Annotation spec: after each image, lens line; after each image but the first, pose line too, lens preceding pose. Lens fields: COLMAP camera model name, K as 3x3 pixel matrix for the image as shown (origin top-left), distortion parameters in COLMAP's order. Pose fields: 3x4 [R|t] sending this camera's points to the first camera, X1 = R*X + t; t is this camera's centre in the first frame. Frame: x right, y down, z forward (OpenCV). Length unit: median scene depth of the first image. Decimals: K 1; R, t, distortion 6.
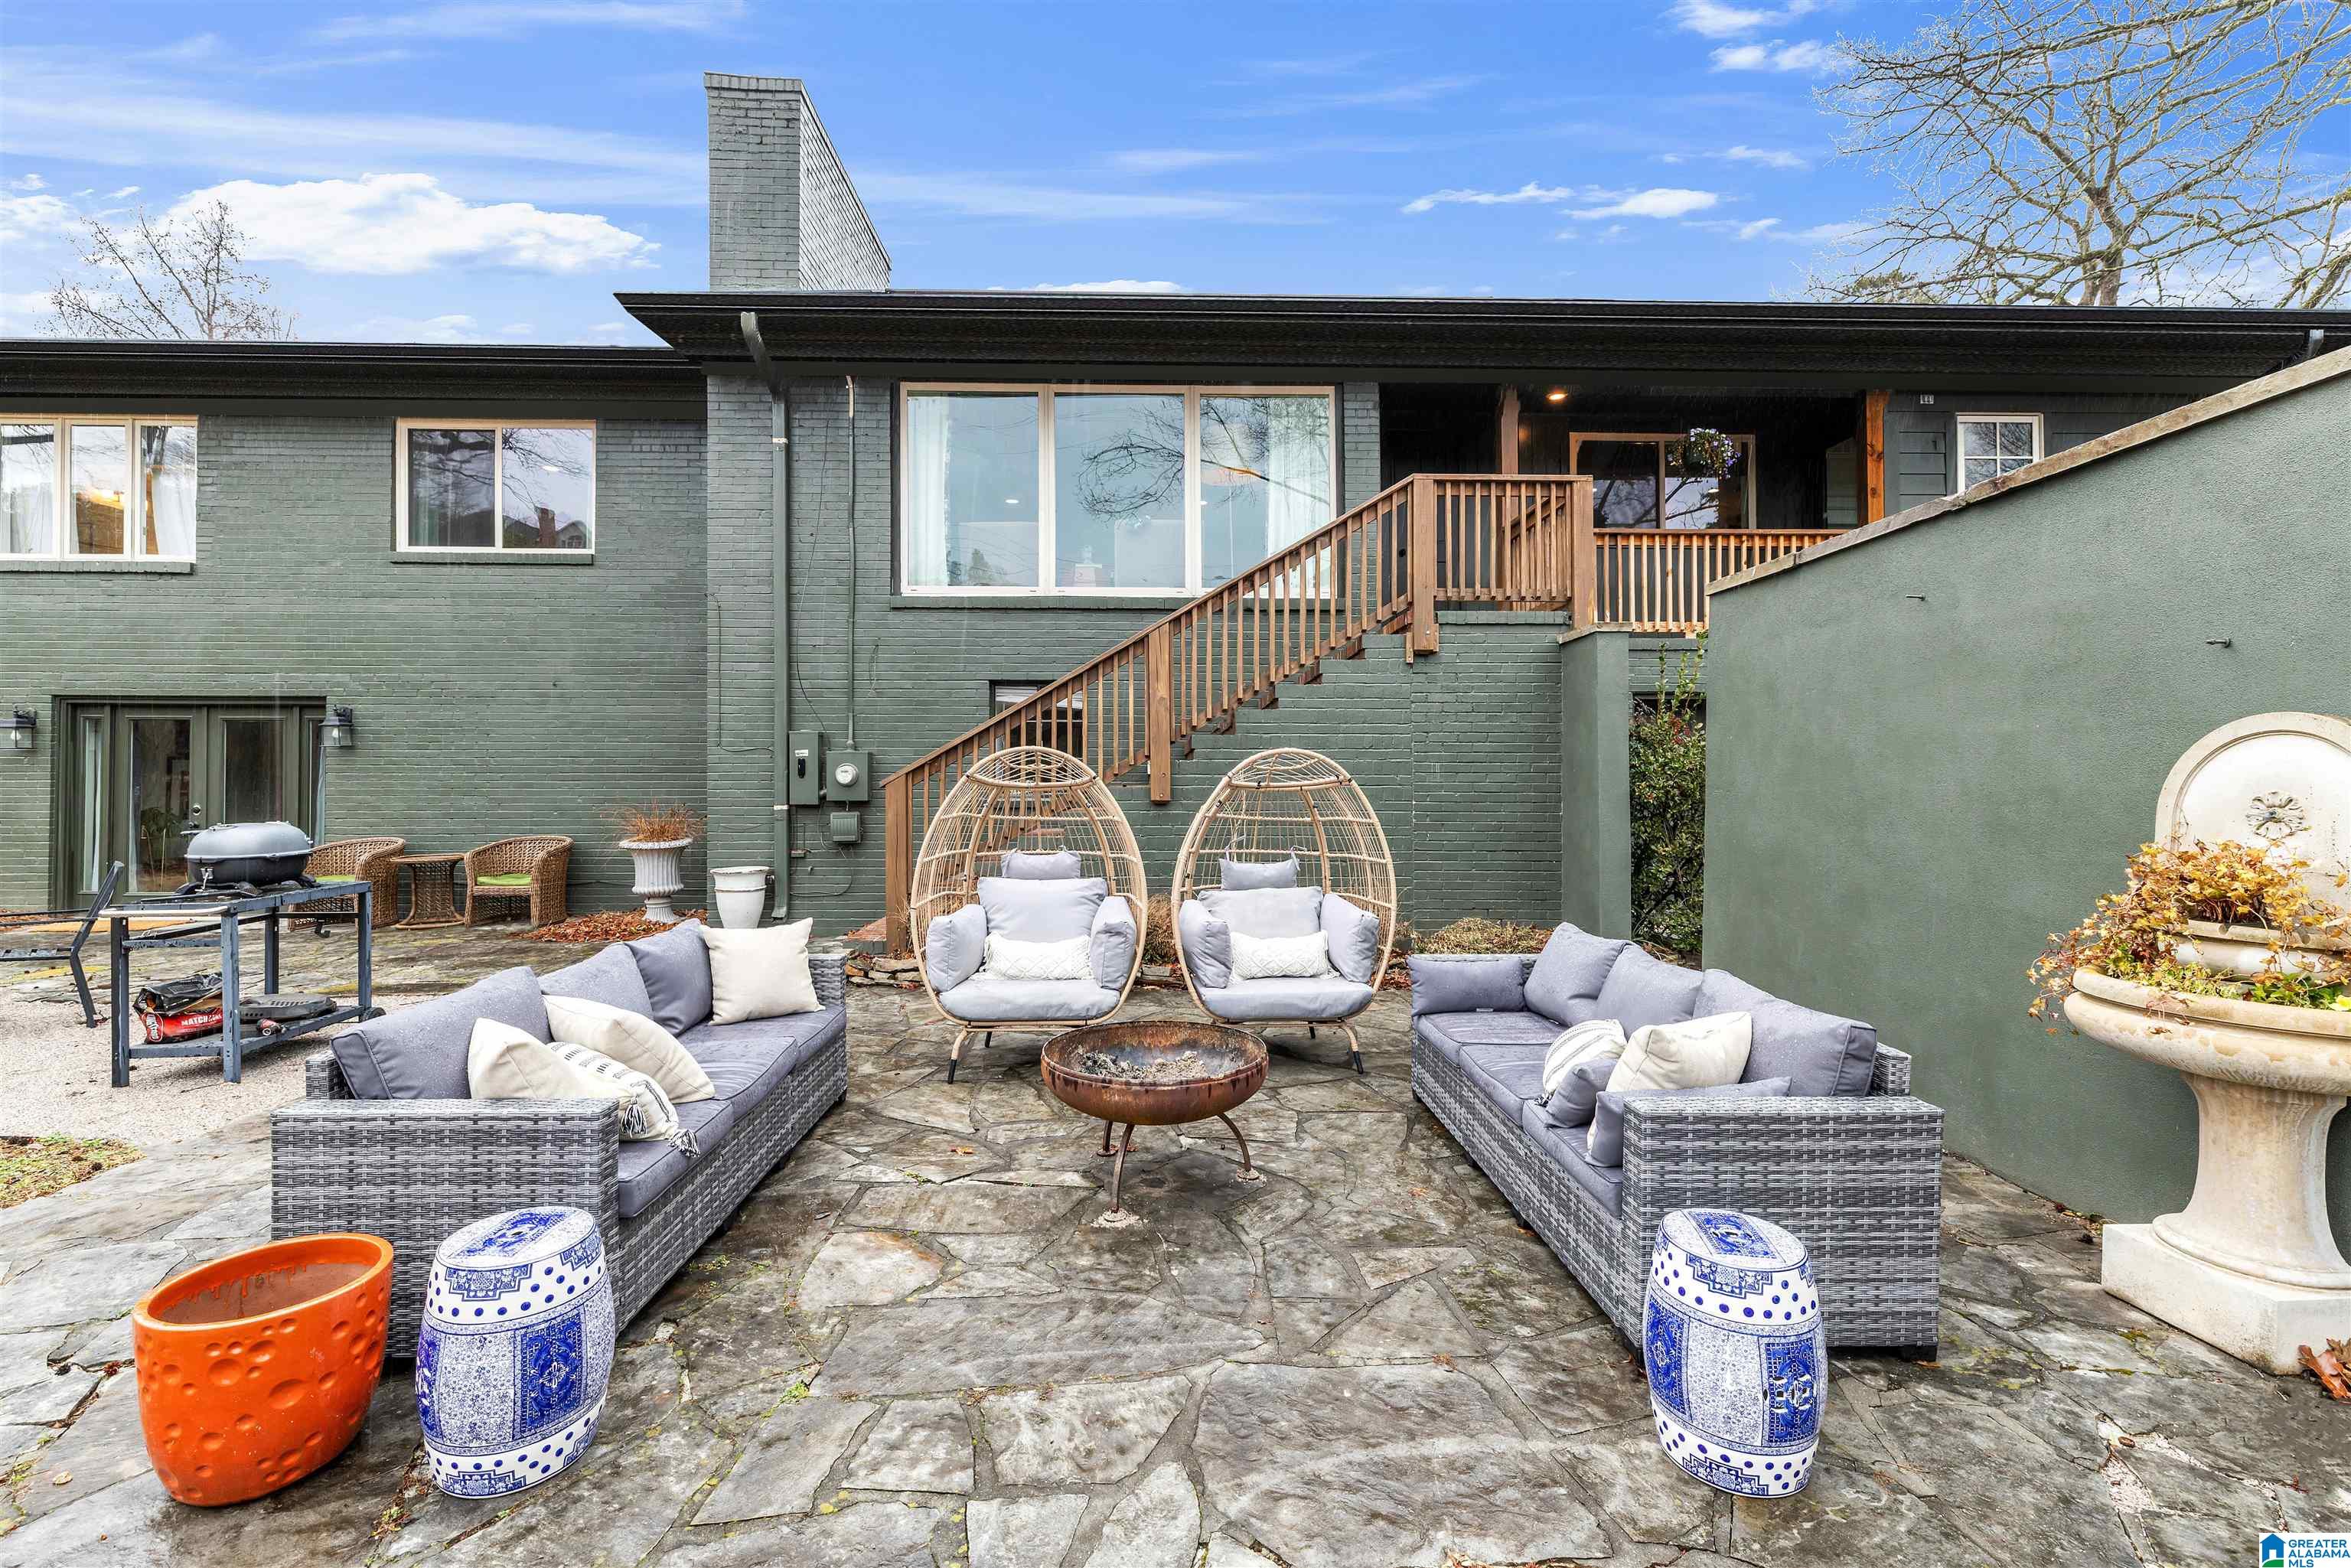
lens RADIAL K [[989.9, 0, 1179.9], [0, 989.9, 773.9], [0, 0, 1]] dist [0.000970, 0.000355]
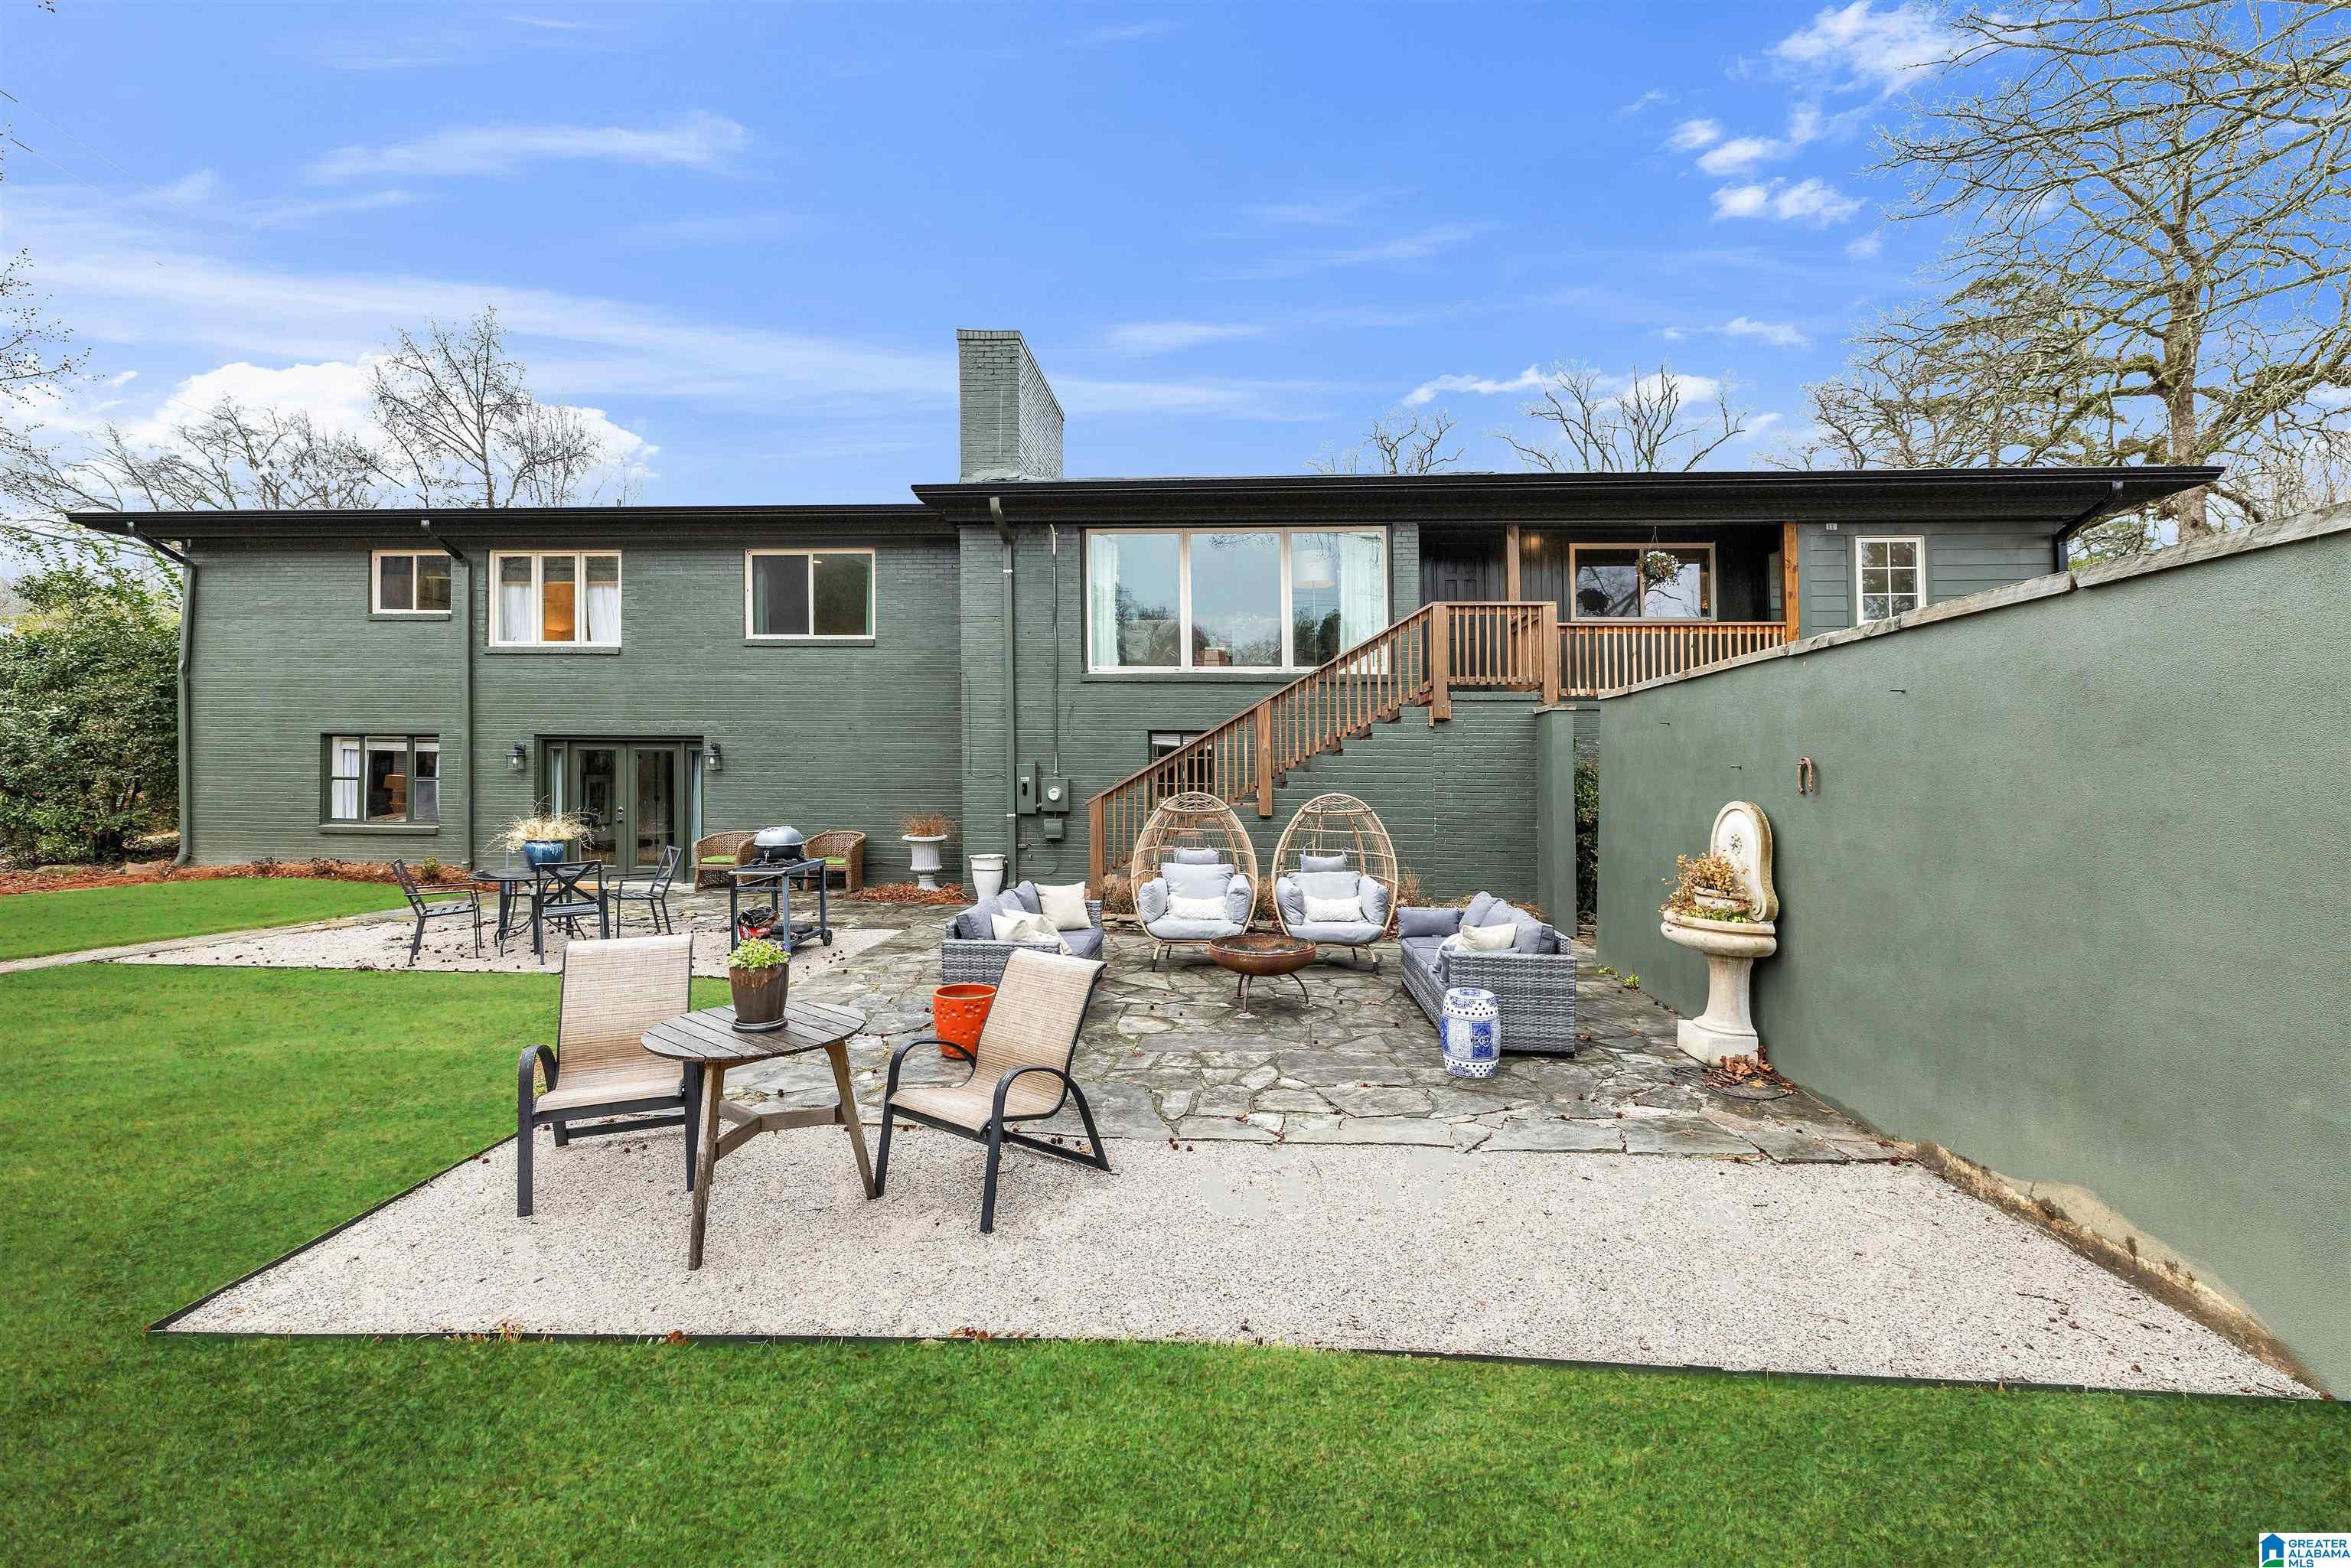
lens RADIAL K [[1089.1, 0, 1084.4], [0, 1089.1, 713.2], [0, 0, 1]] dist [0.012535, 0.000280]
pose [[0.982530, -0.007929, -0.185934, 0.020341], [0.000515, 0.999204, -0.039890, -0.065252], [0.186103, 0.039098, 0.981752, -0.731314]]
